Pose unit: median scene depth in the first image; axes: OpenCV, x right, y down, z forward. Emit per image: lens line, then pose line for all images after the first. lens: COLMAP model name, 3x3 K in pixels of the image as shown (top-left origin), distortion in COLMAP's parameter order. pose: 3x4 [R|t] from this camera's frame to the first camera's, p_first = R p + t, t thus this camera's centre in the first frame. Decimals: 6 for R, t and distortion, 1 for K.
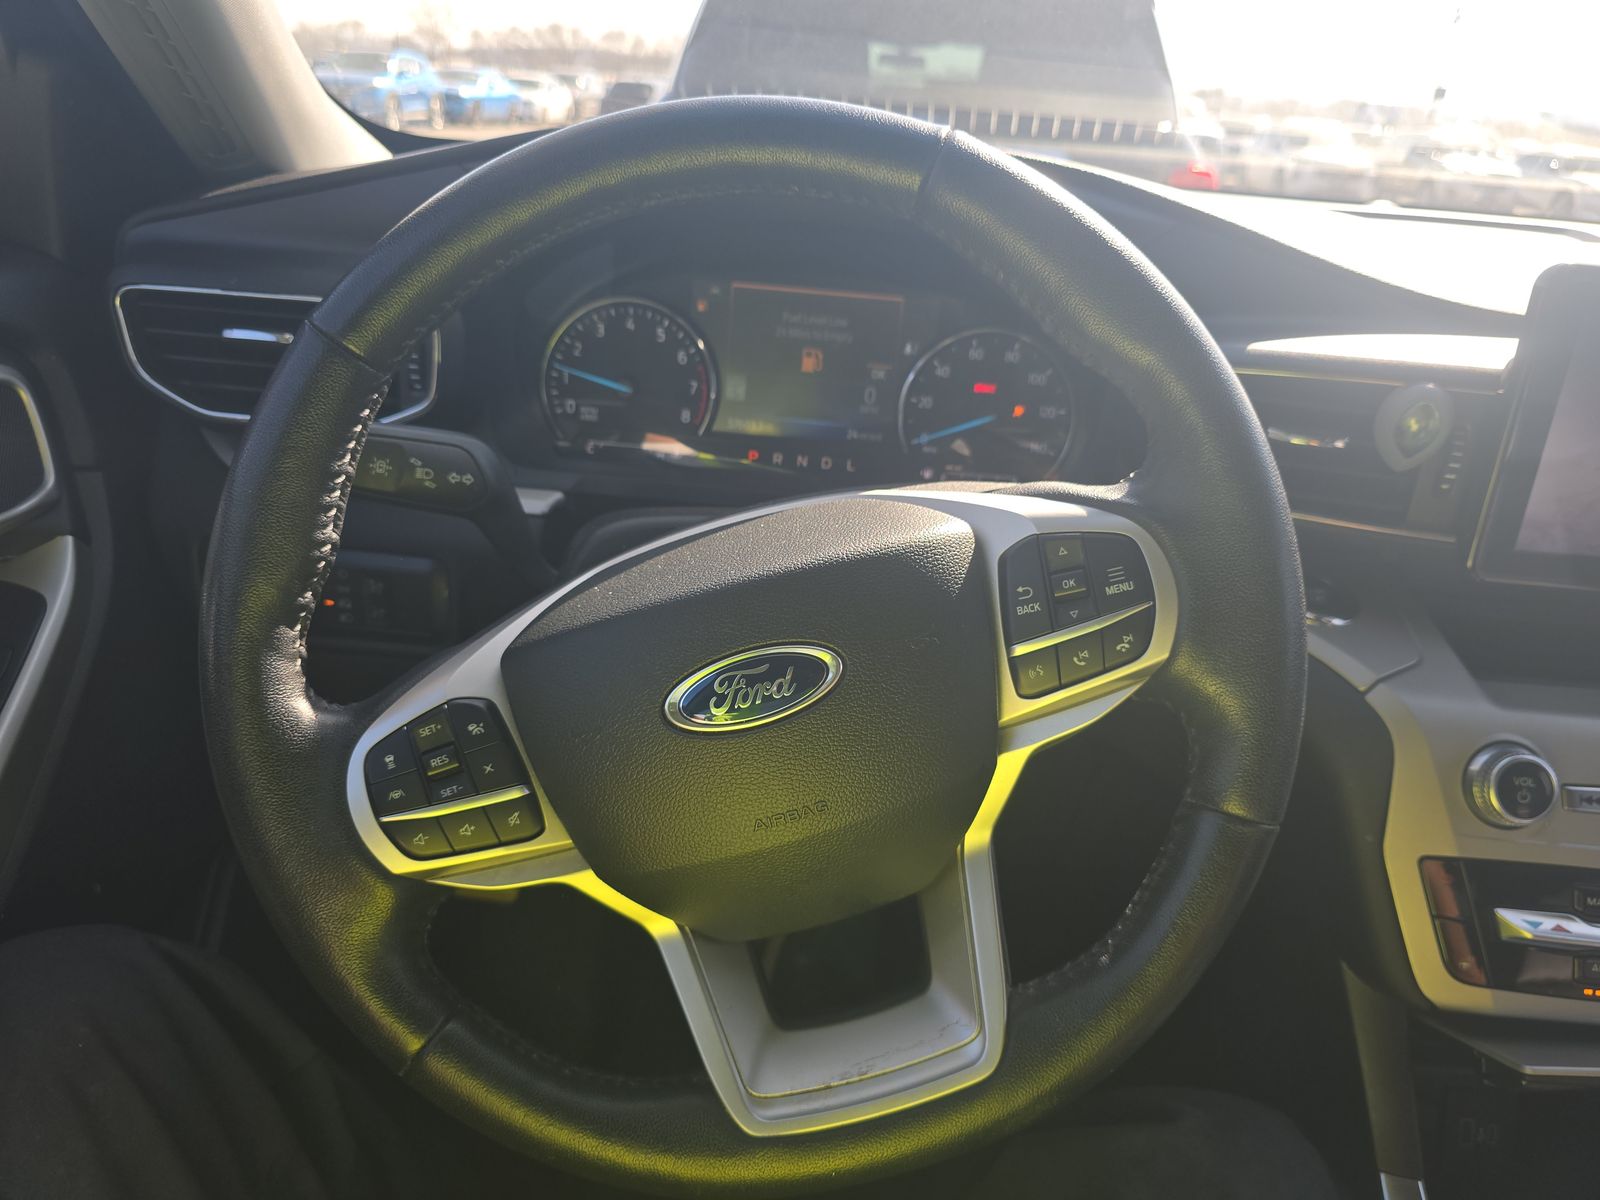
lens RADIAL K [[1102.3, 0, 795.3], [0, 1102.3, 603.1], [0, 0, 1]] dist [0.009162, -0.009922]
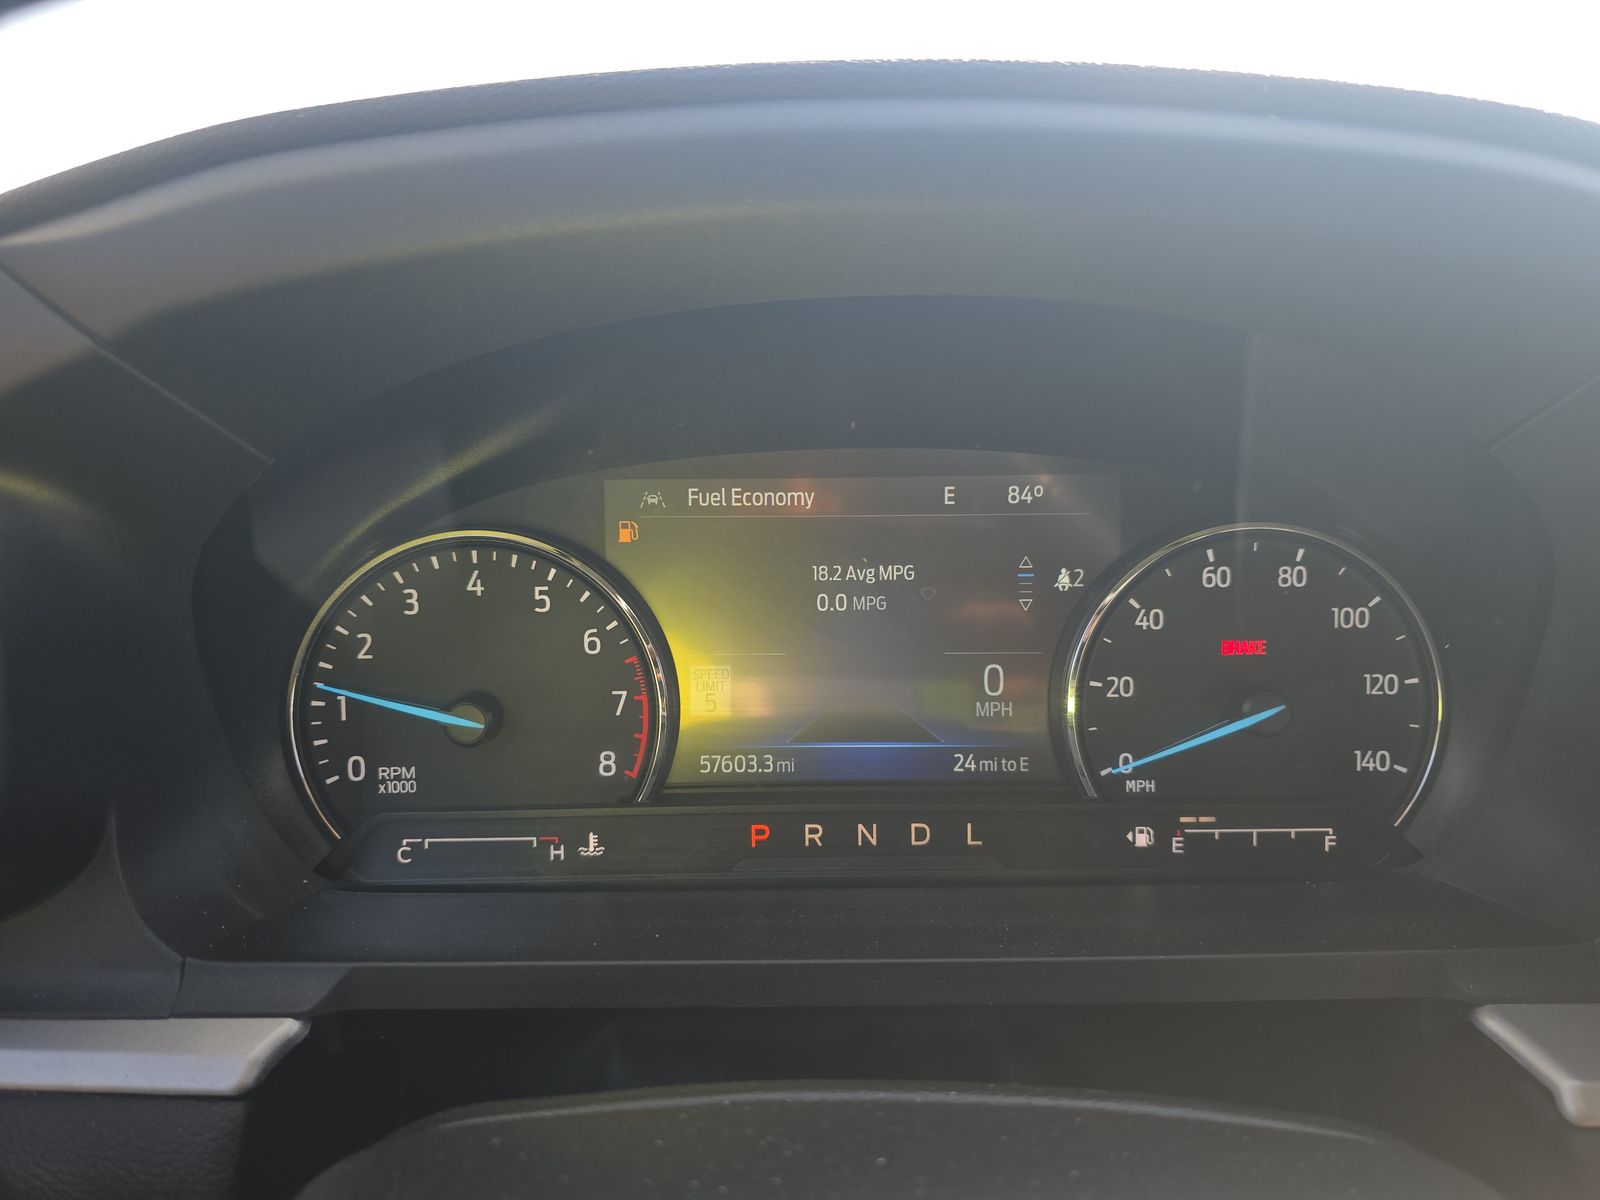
lens RADIAL K [[1102.3, 0, 803.9], [0, 1102.3, 596.6], [0, 0, 1]] dist [0.009162, -0.009922]
pose [[0.994345, -0.094001, 0.049406, -0.034465], [0.102076, 0.974350, -0.200553, -0.138945], [-0.029287, 0.204463, 0.978436, 0.536487]]
